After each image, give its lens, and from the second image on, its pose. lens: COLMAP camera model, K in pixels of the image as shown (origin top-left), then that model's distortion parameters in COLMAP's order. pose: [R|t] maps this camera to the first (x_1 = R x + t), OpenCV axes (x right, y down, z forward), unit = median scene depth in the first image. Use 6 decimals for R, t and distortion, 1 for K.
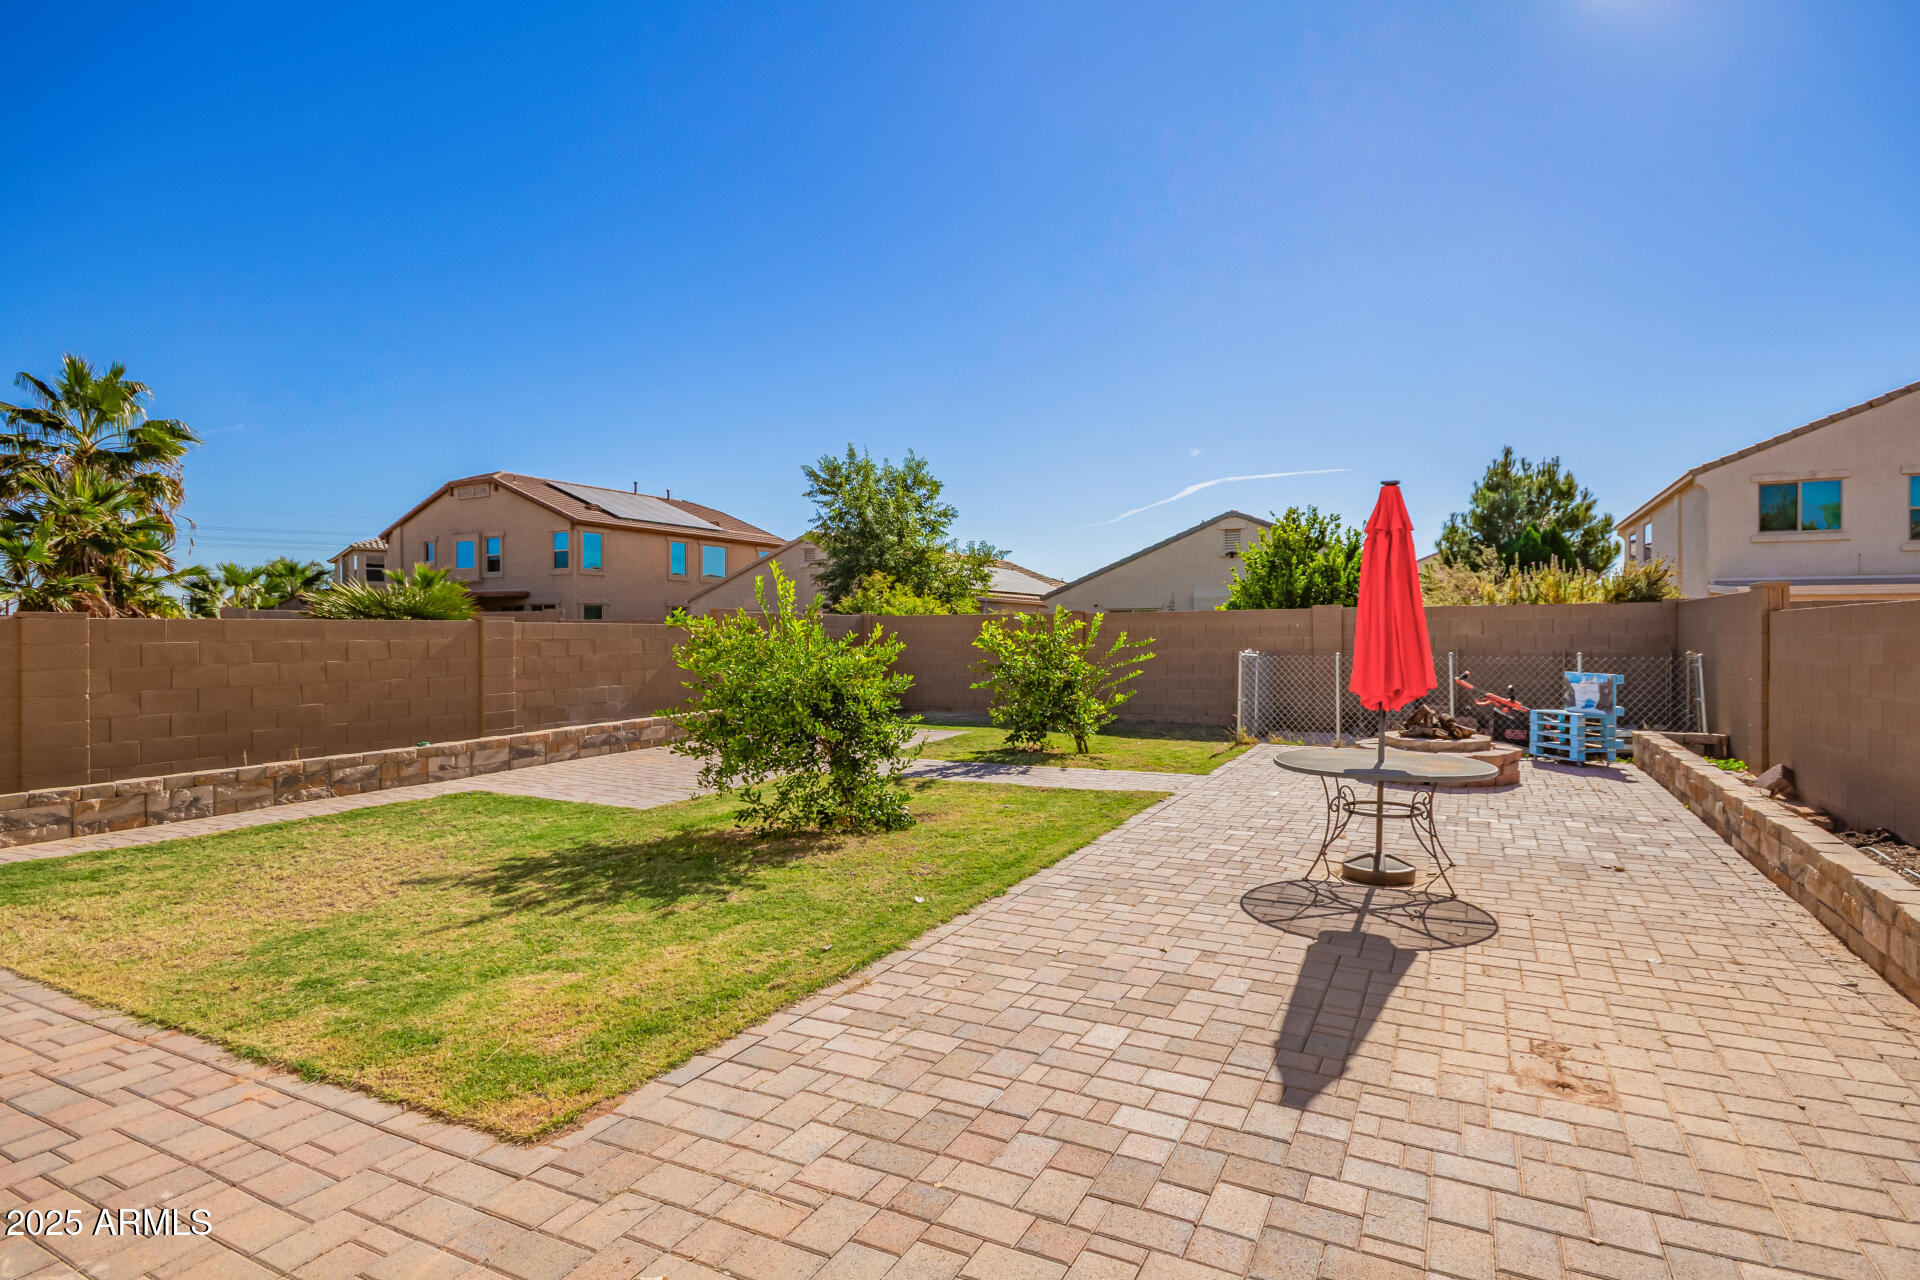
lens RADIAL K [[911.9, 0, 932.2], [0, 911.9, 647.6], [0, 0, 1]] dist [0.012086, -0.011056]
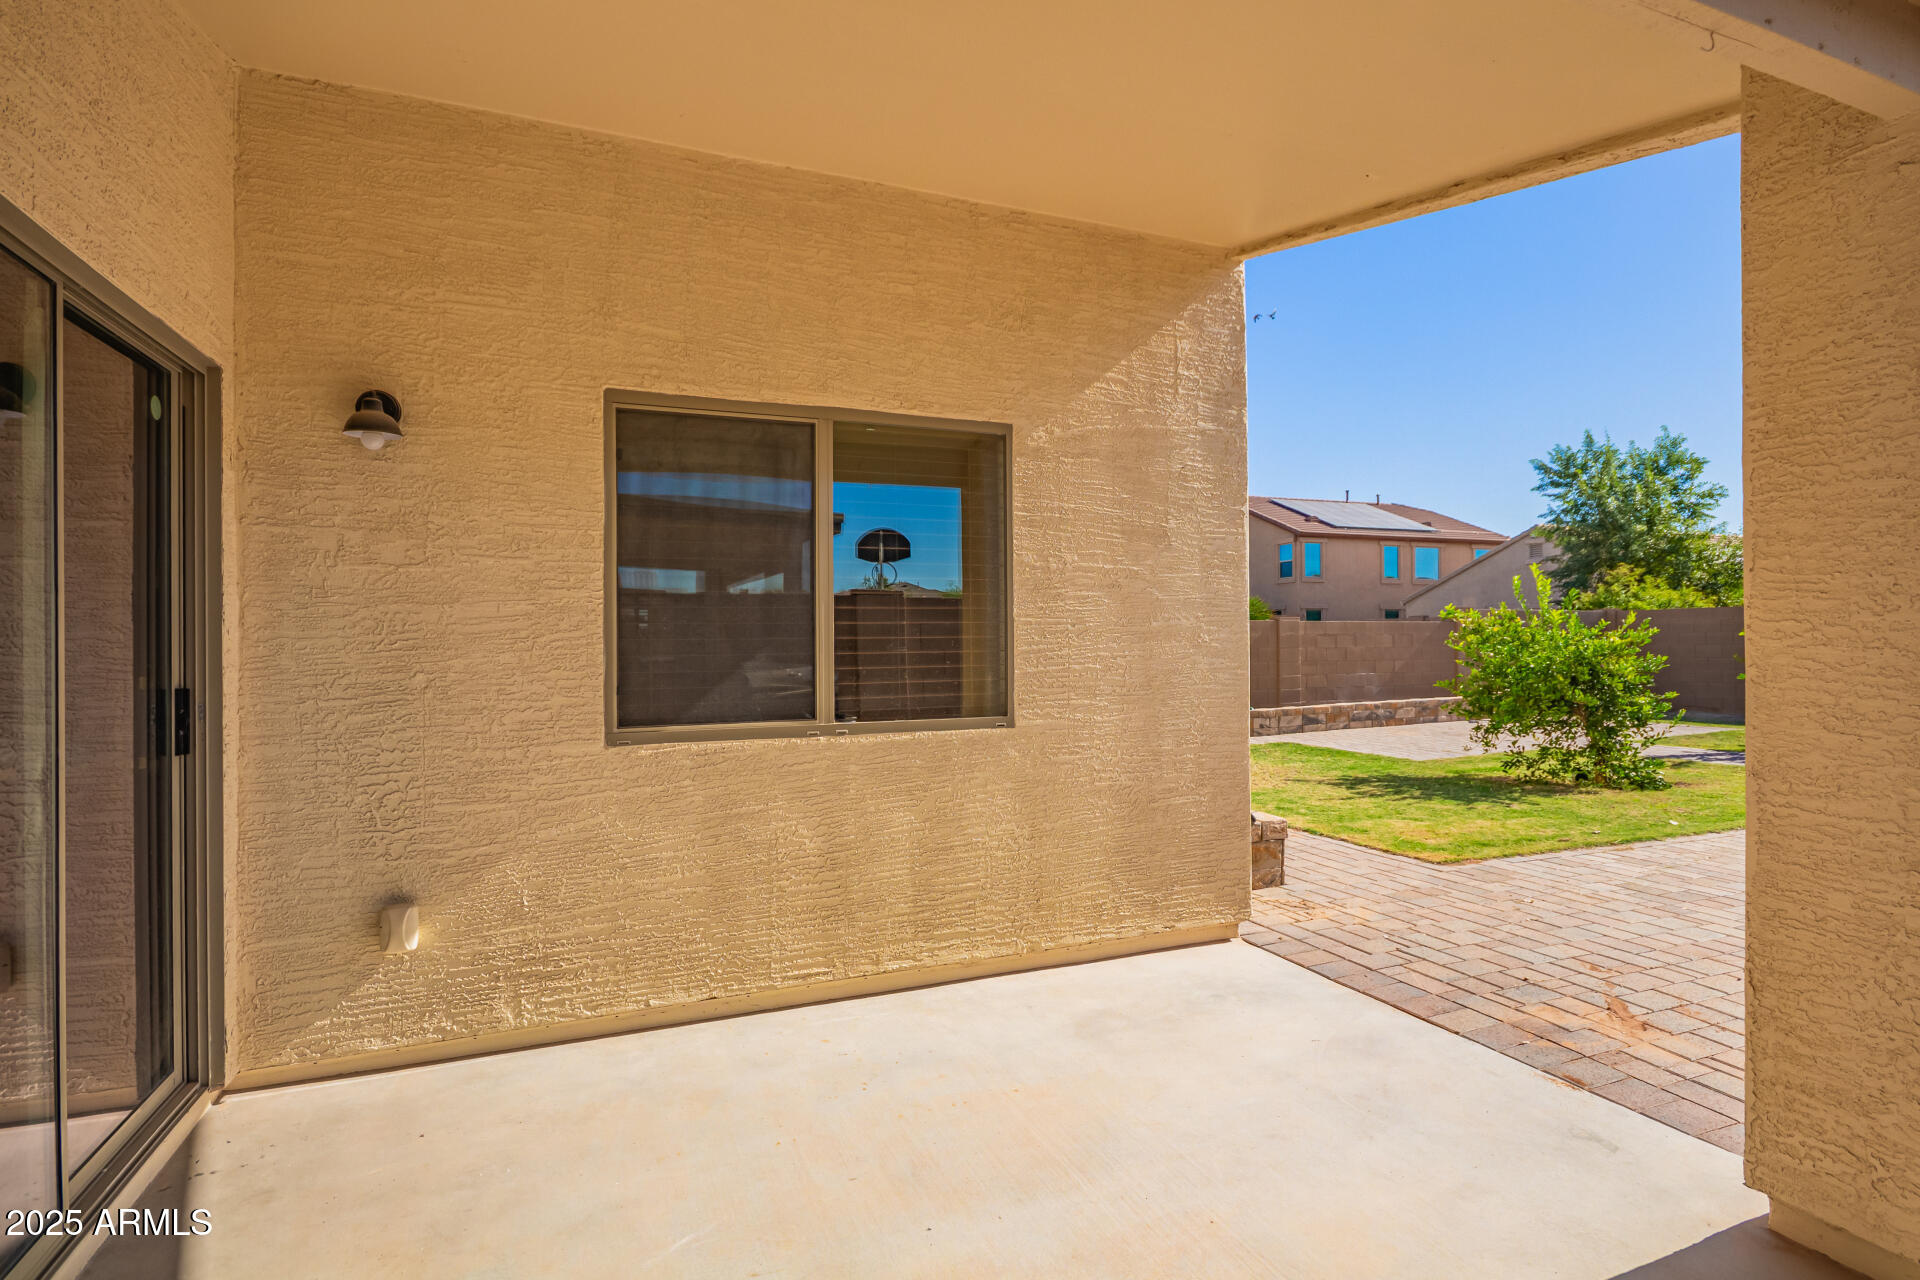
lens RADIAL K [[1121.9, 0, 959.5], [0, 1121.9, 662.4], [0, 0, 1]] dist [0.018550, -0.000802]
pose [[0.835538, -0.006287, -0.549397, 0.012193], [0.003149, 0.999973, -0.006653, 0.034259], [0.549424, 0.003829, 0.835535, -0.511224]]
